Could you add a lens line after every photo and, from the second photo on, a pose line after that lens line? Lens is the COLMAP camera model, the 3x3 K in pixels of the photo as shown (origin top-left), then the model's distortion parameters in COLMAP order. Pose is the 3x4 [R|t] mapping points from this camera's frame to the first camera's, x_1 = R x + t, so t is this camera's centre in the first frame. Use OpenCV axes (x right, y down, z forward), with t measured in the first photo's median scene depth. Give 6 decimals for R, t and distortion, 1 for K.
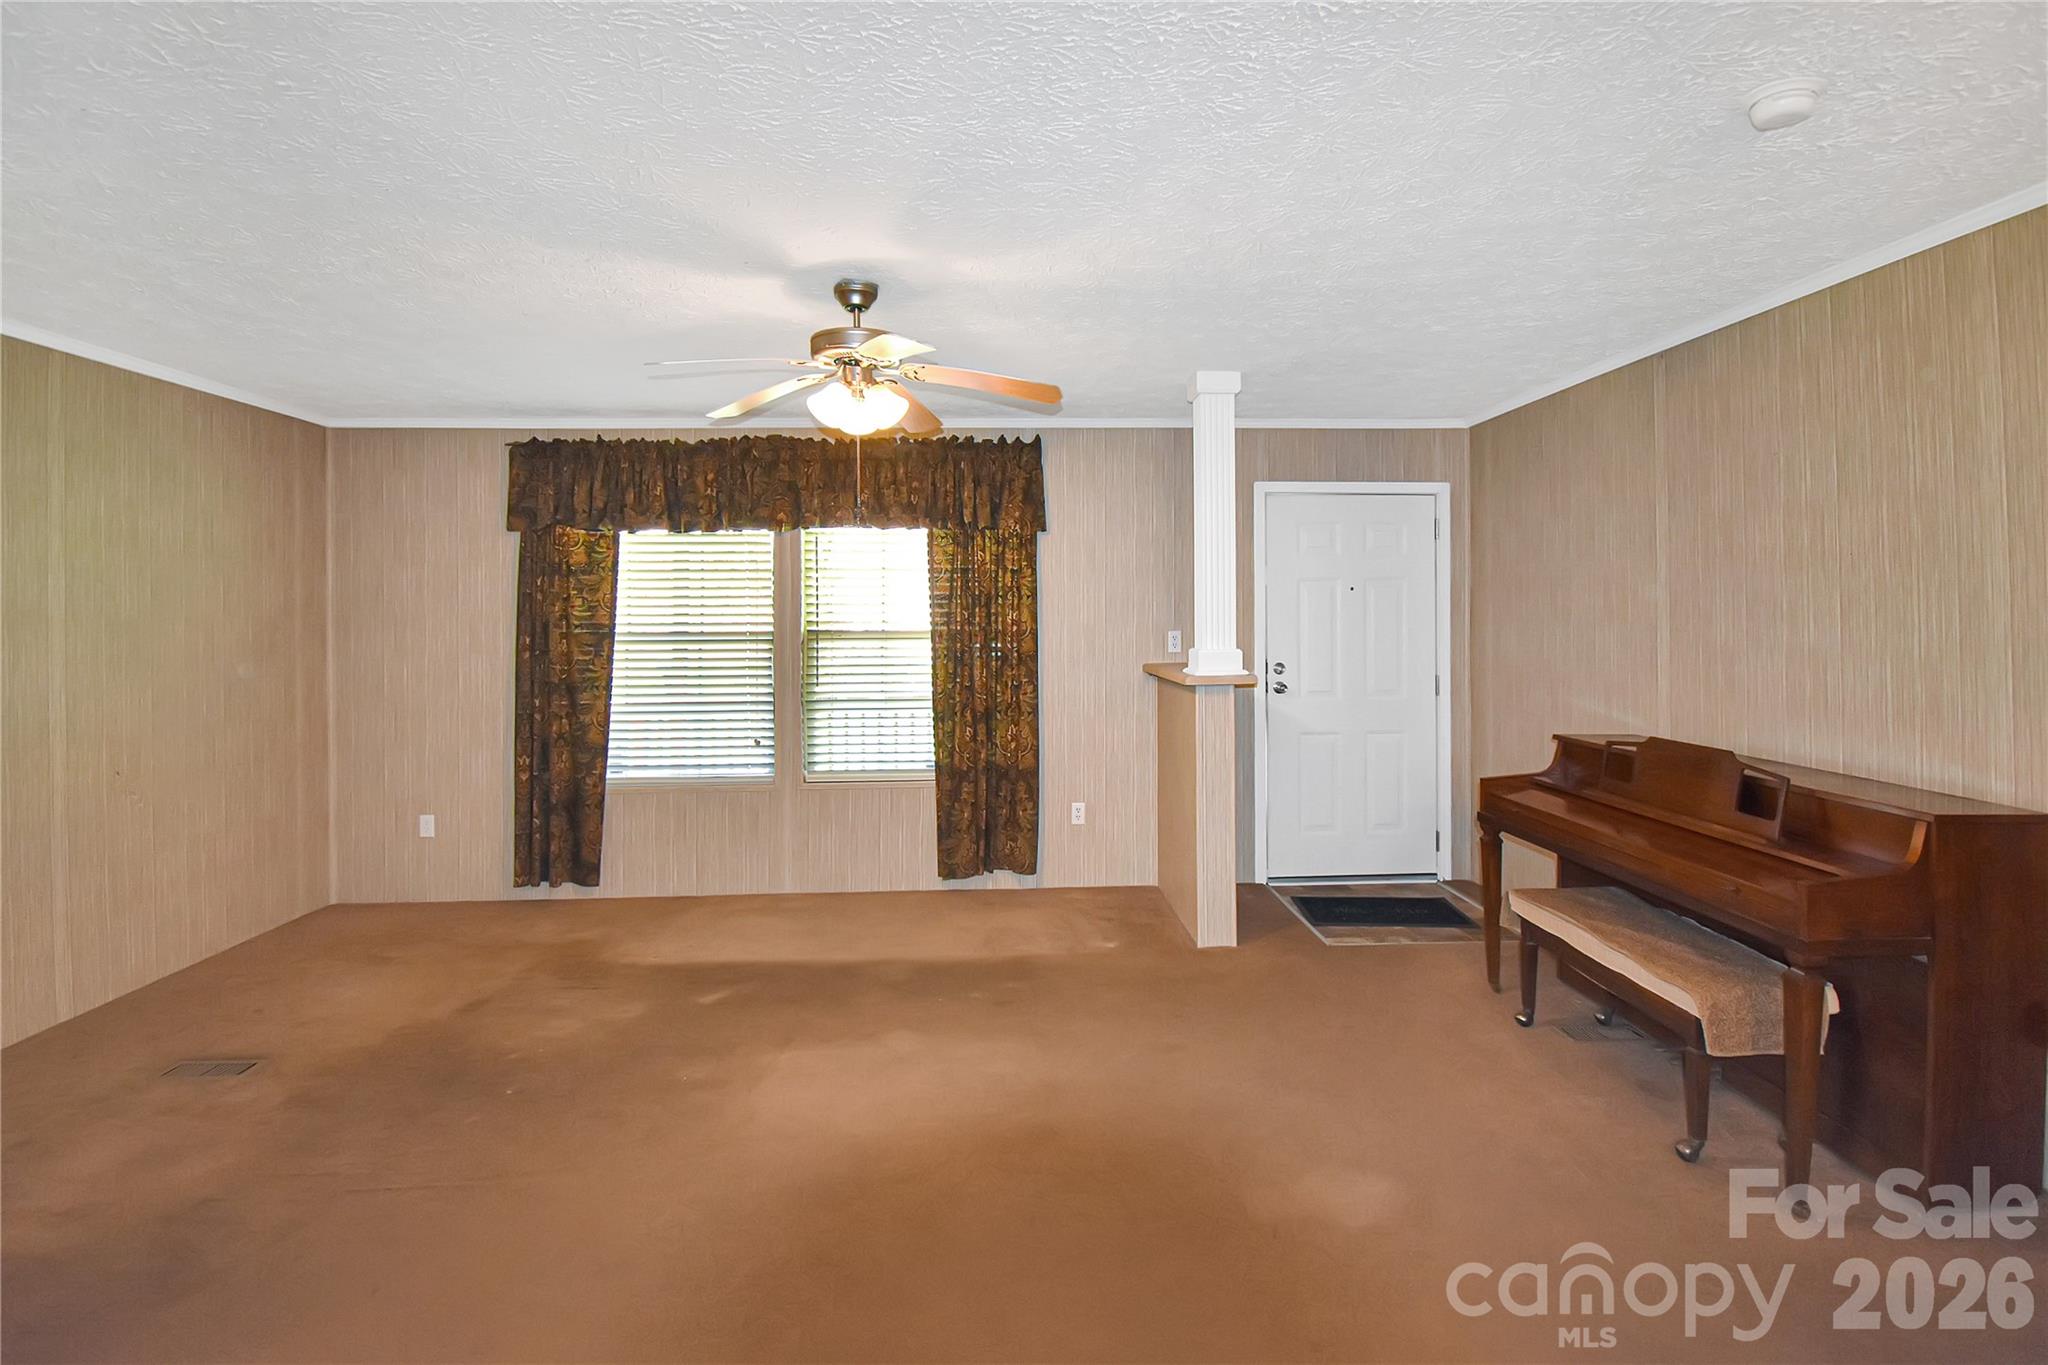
lens RADIAL K [[929.7, 0, 1031.9], [0, 929.7, 674.5], [0, 0, 1]] dist [0.001139, -0.013070]
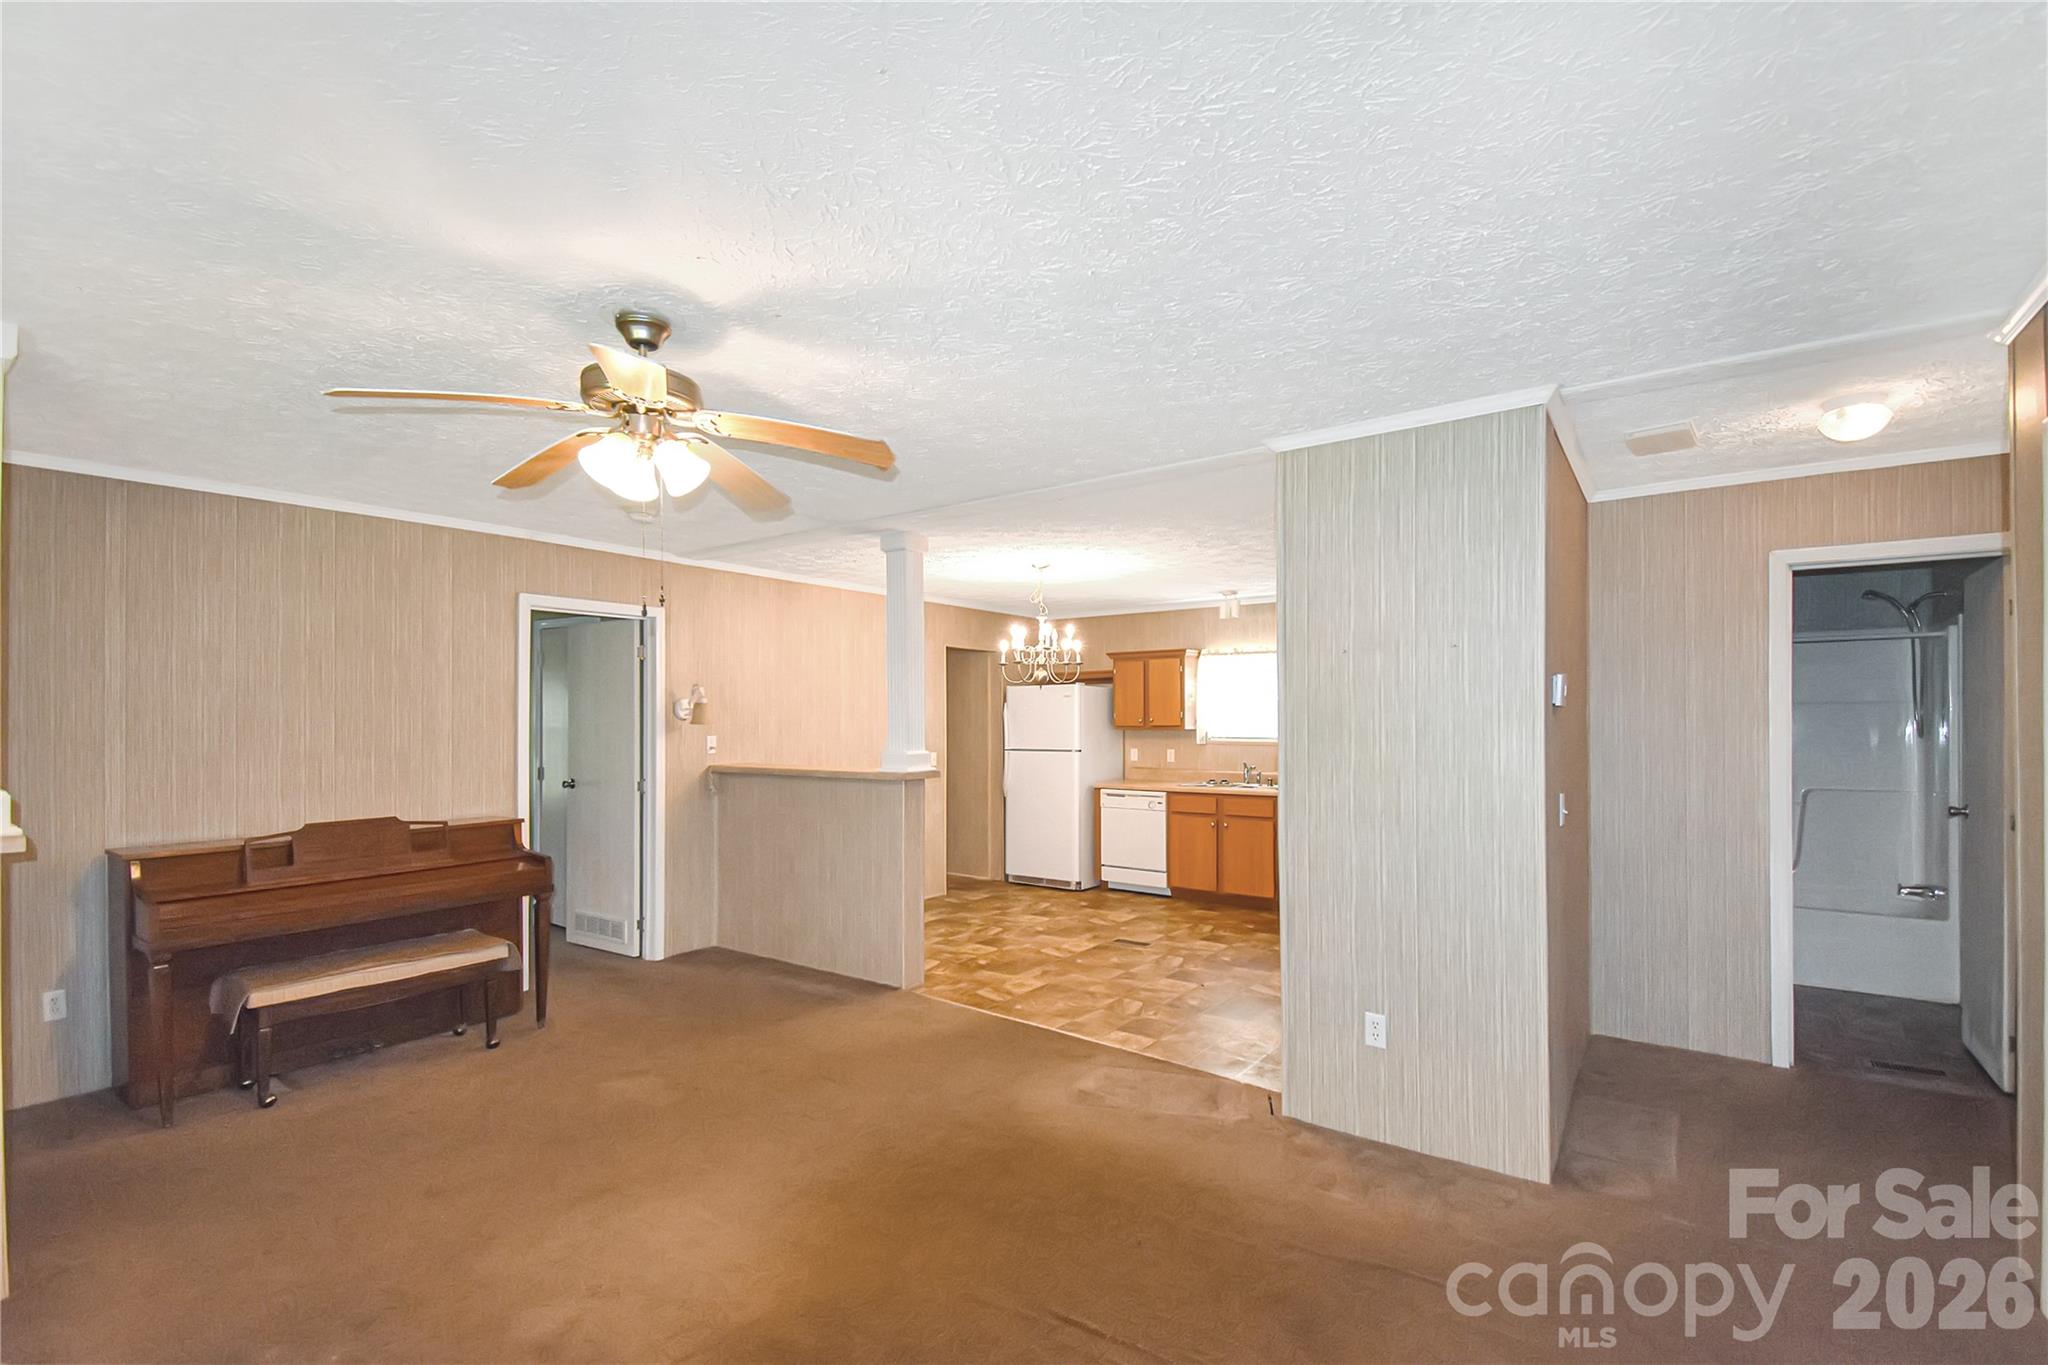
lens RADIAL K [[896.5, 0, 1019.1], [0, 896.5, 712.9], [0, 0, 1]] dist [0.000426, -0.000207]
pose [[-0.784463, 0.015604, 0.619980, -0.558427], [0.053044, 0.997708, 0.042006, -0.050187], [-0.617903, 0.065838, -0.783493, 0.857632]]
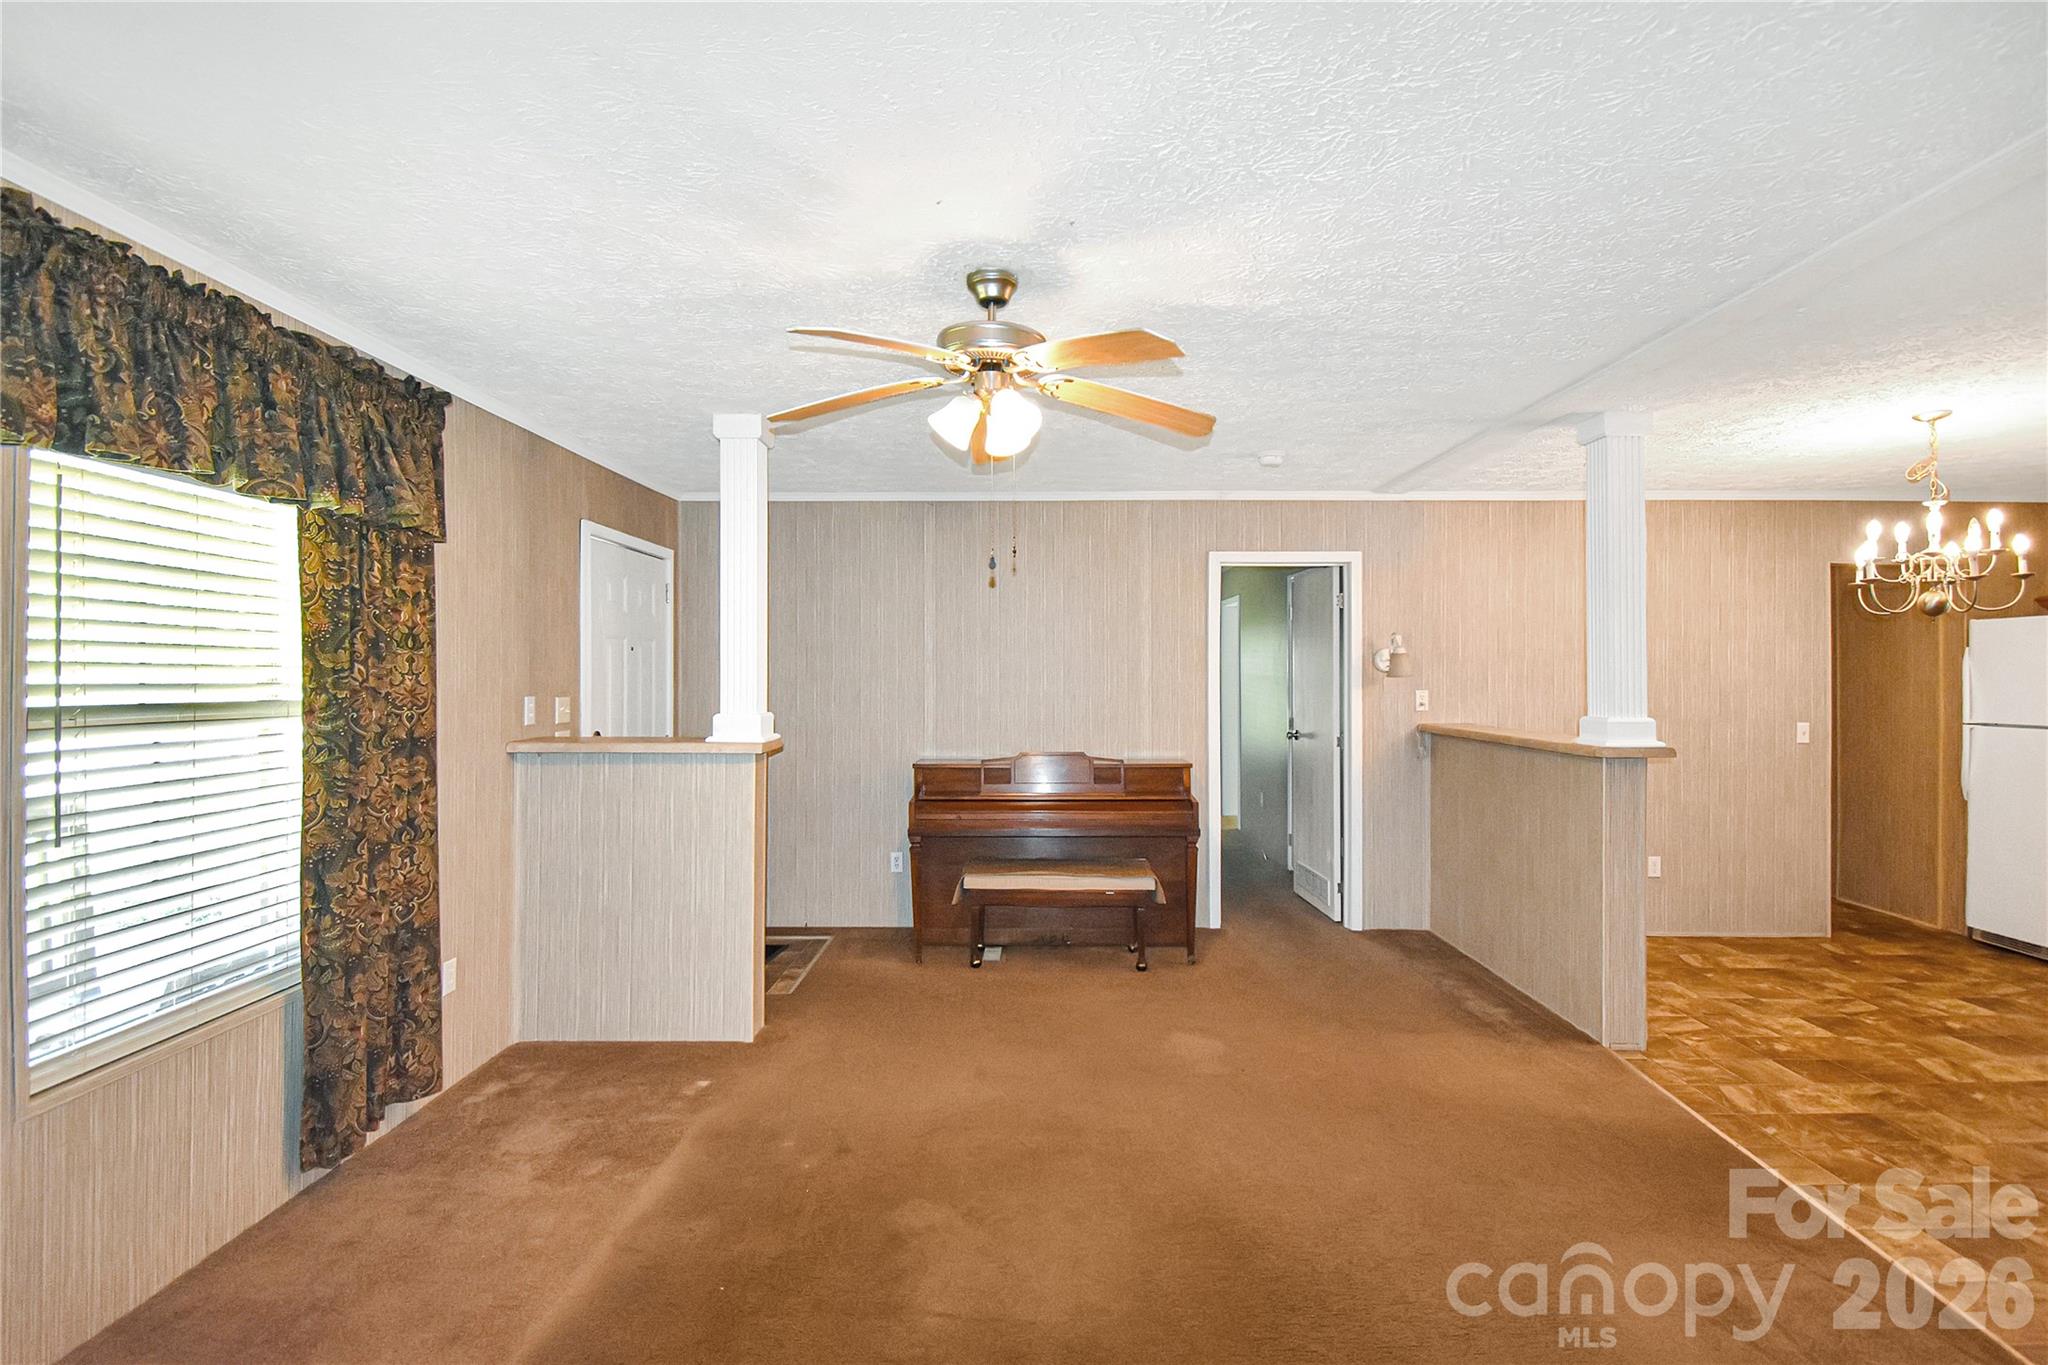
lens RADIAL K [[929.7, 0, 1031.9], [0, 929.7, 674.5], [0, 0, 1]] dist [0.001139, -0.013070]
pose [[0.054326, 0.005899, 0.998506, -0.606730], [0.067079, 0.997702, -0.009544, -0.029478], [-0.996268, 0.067497, 0.053805, 0.563421]]
